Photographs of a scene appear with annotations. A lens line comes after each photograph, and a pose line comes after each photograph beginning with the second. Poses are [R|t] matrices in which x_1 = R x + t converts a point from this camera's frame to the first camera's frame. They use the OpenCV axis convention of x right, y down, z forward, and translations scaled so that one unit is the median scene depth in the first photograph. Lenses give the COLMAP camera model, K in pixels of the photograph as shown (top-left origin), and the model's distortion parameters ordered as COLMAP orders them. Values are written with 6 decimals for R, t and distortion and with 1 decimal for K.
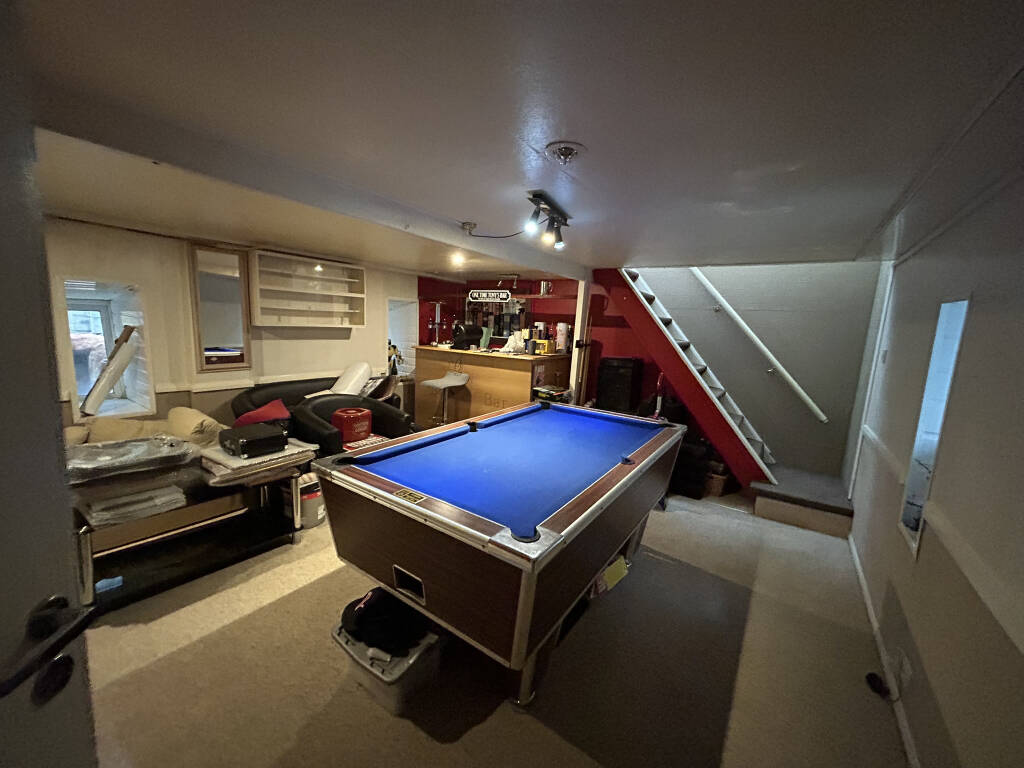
lens RADIAL K [[410.9, 0, 510.6], [0, 410.9, 384.6], [0, 0, 1]] dist [0.000319, 0.000064]
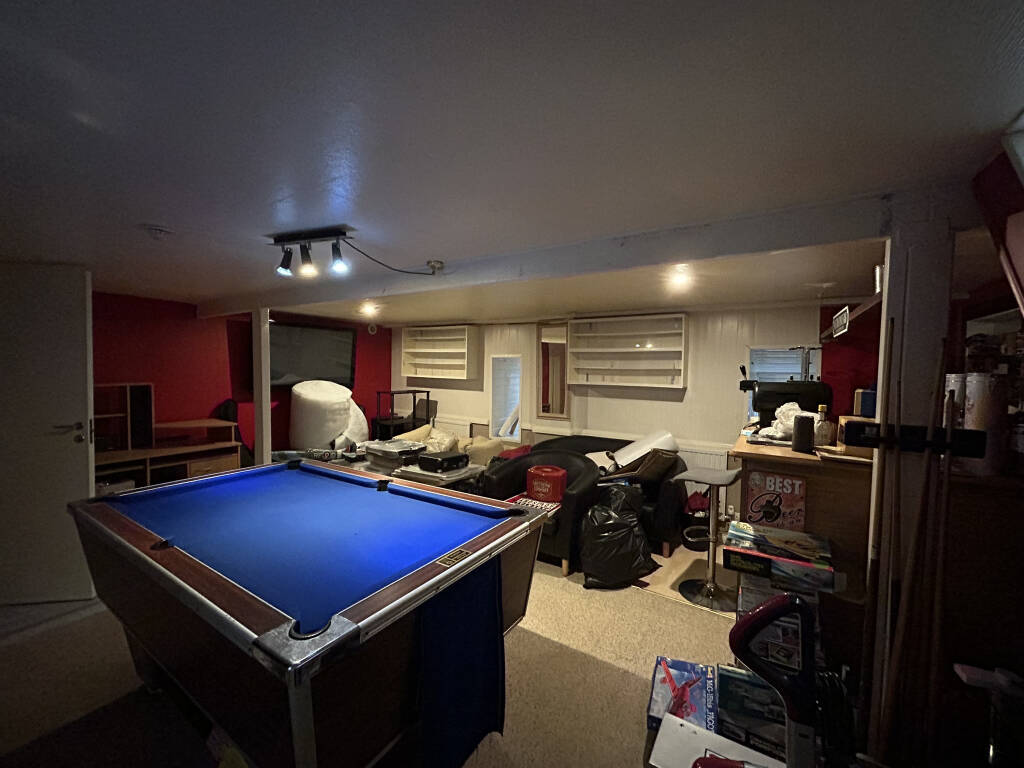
lens RADIAL K [[410.9, 0, 510.6], [0, 410.9, 384.6], [0, 0, 1]] dist [0.000319, 0.000064]
pose [[0.030308, -0.005632, -0.999525, 0.539949], [-0.168728, 0.985605, -0.010670, -0.100329], [0.985197, 0.168971, 0.028921, 0.807774]]
